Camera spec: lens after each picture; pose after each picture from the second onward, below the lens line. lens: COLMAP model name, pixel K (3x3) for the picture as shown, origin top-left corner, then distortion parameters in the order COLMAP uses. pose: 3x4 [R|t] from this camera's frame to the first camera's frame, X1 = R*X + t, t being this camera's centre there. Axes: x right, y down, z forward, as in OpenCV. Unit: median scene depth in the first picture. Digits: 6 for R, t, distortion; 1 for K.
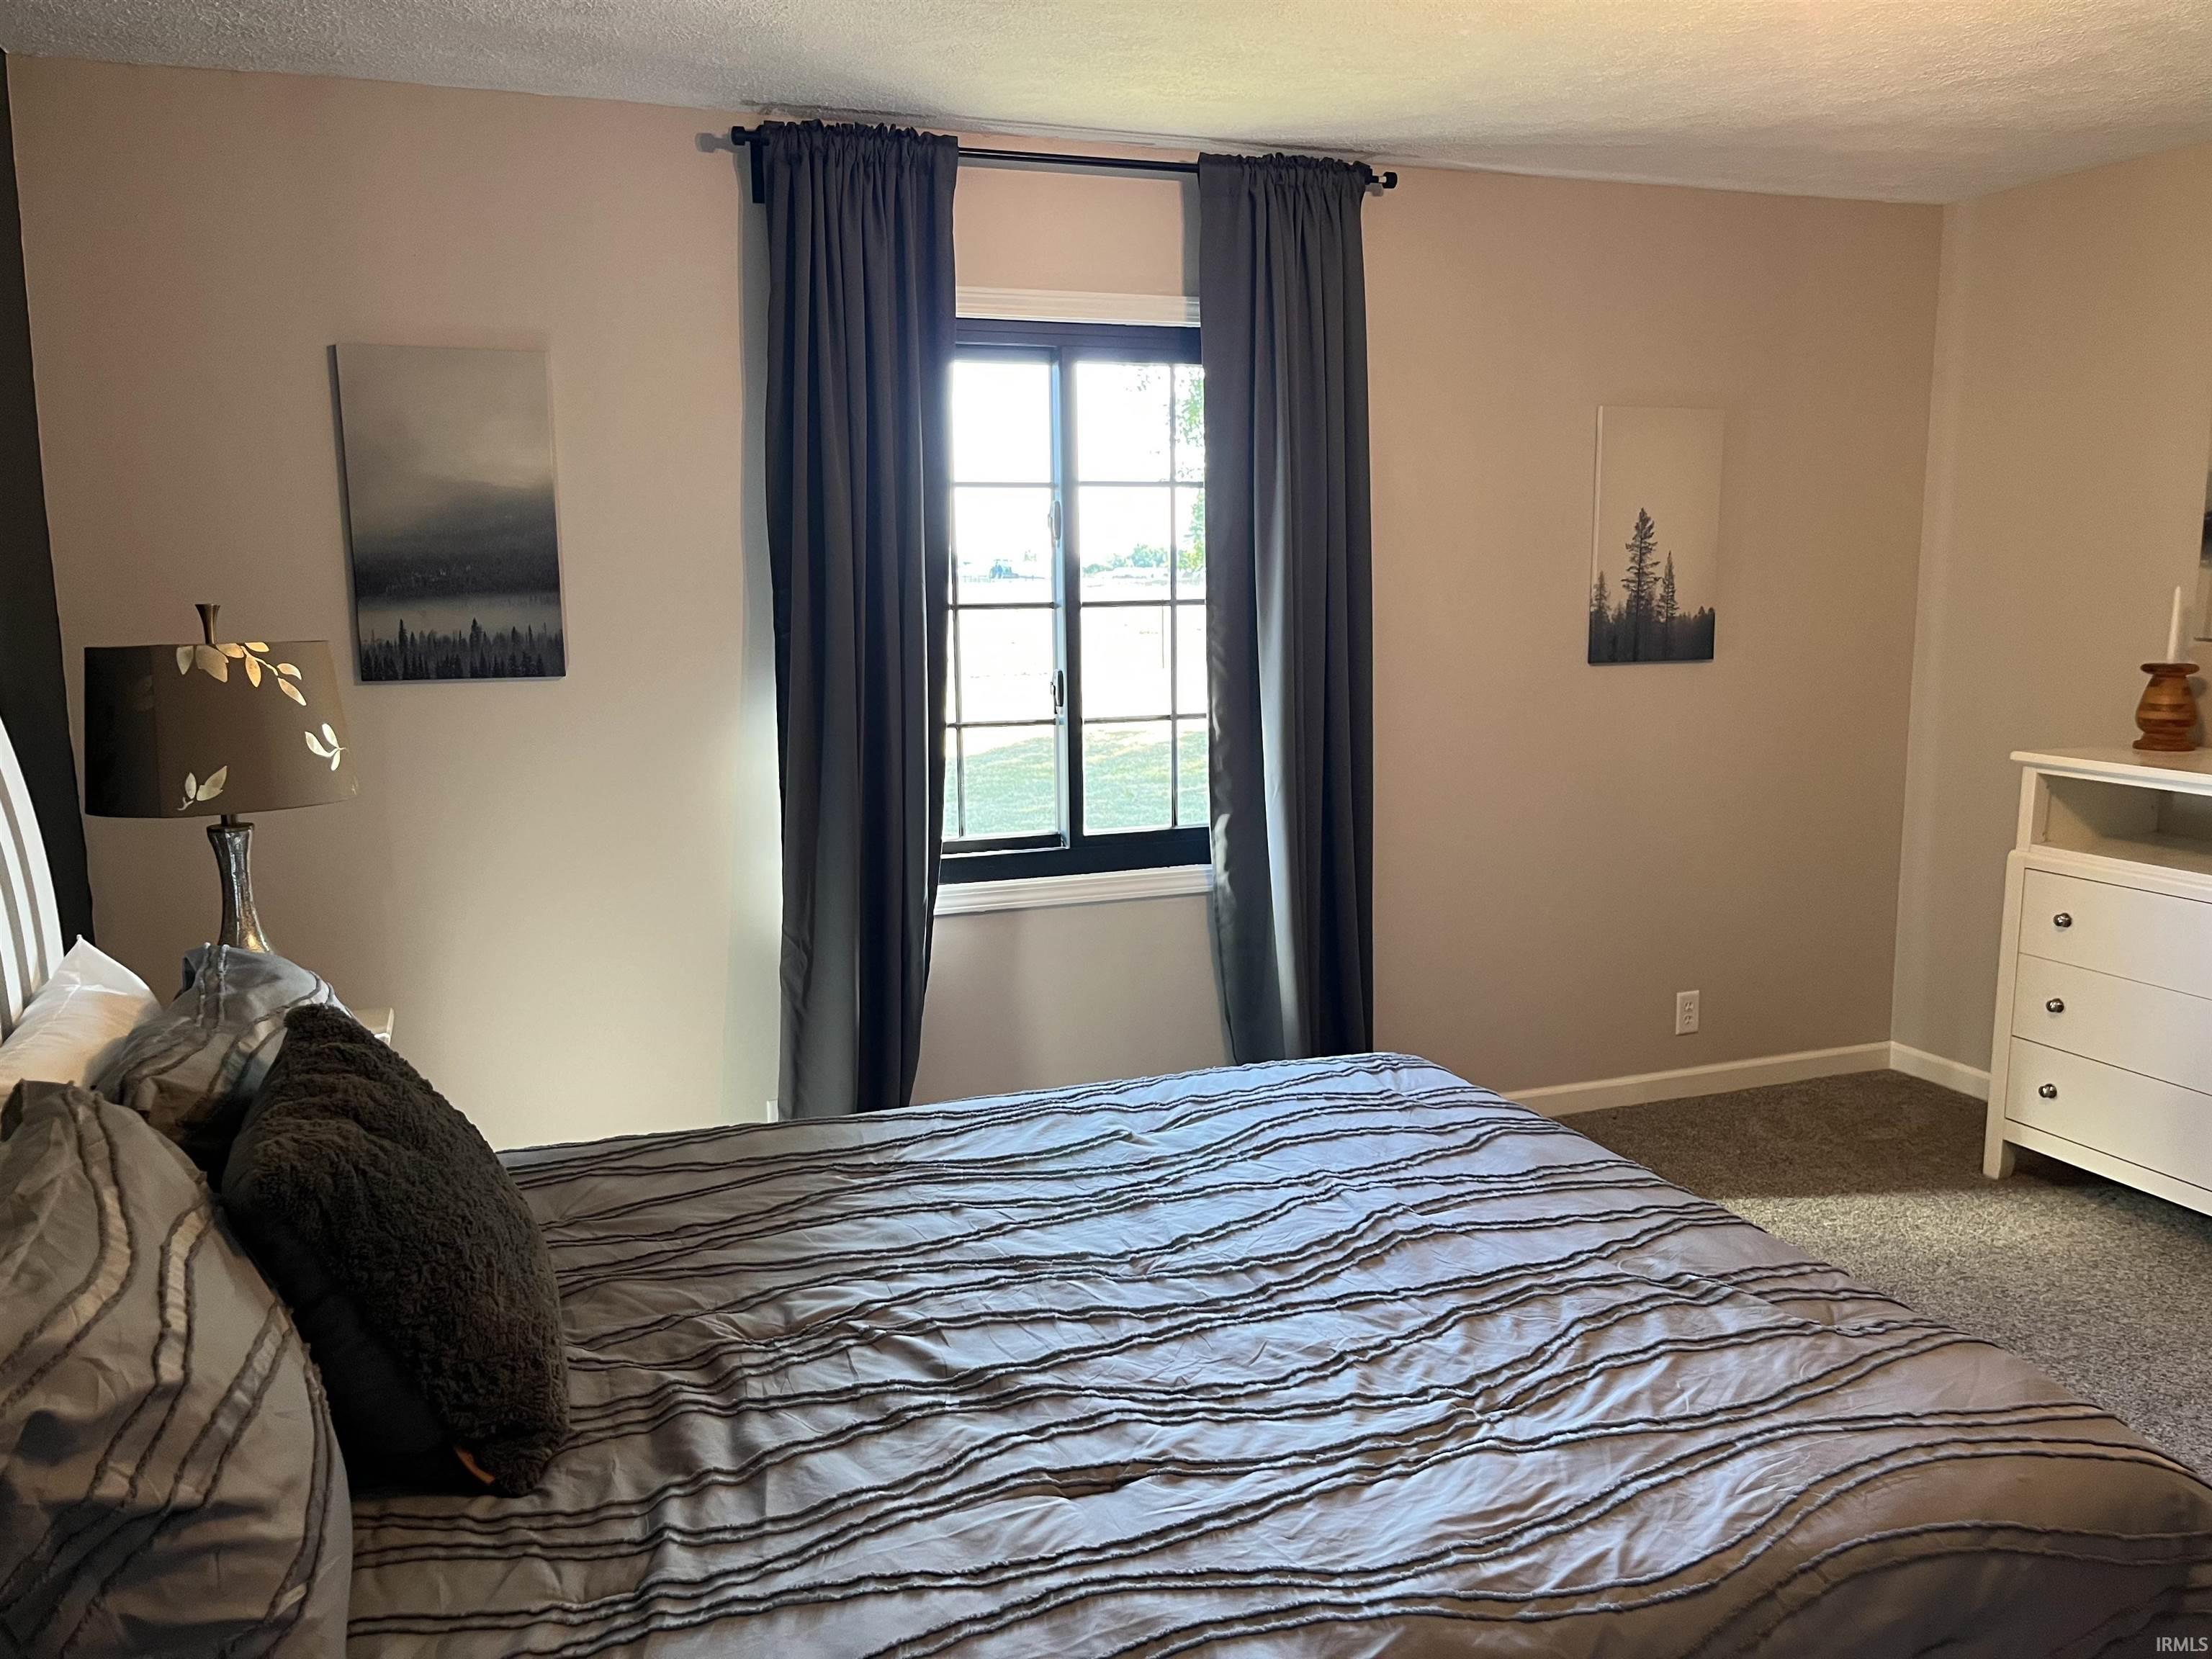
lens RADIAL K [[1677.3, 0, 1099.7], [0, 1677.3, 843.3], [0, 0, 1]] dist [0.052811, -0.076096]
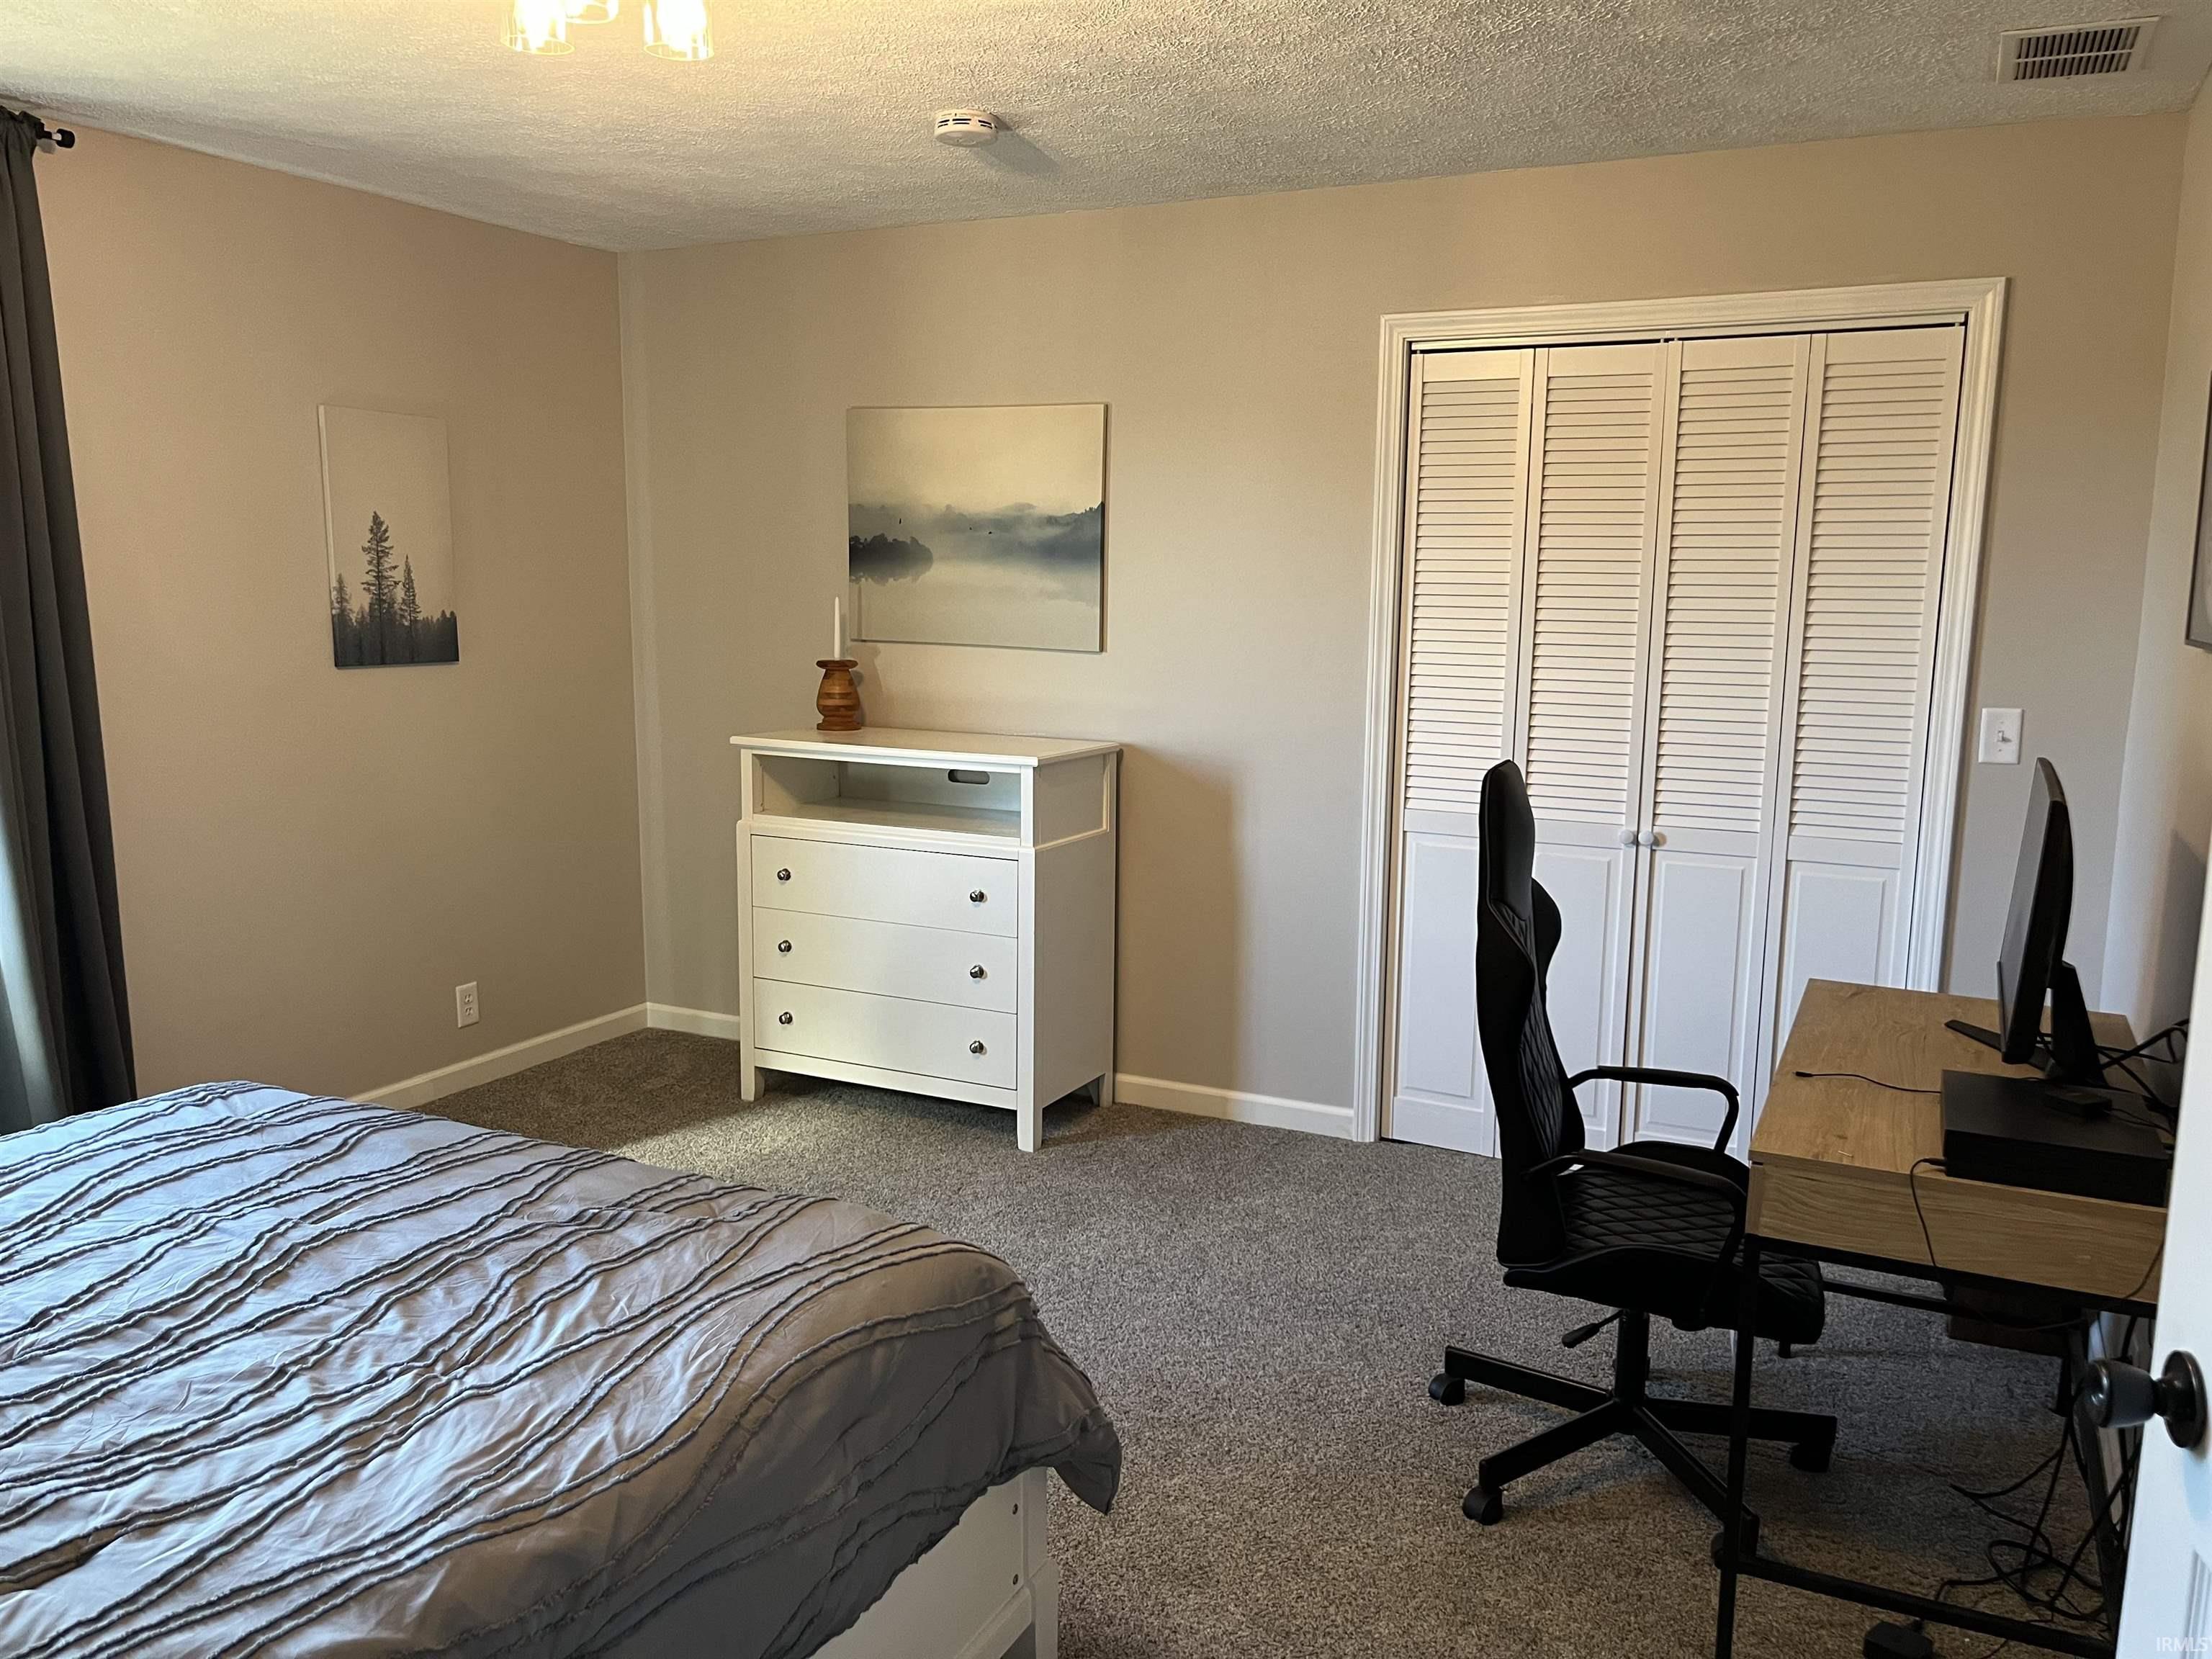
lens RADIAL K [[1677.3, 0, 1128.0], [0, 1677.3, 843.3], [0, 0, 1]] dist [0.052811, -0.076096]
pose [[0.718770, -0.089816, 0.689422, -0.131104], [0.091458, 0.995218, 0.034304, 0.008039], [-0.689207, 0.038397, 0.723547, -0.056217]]
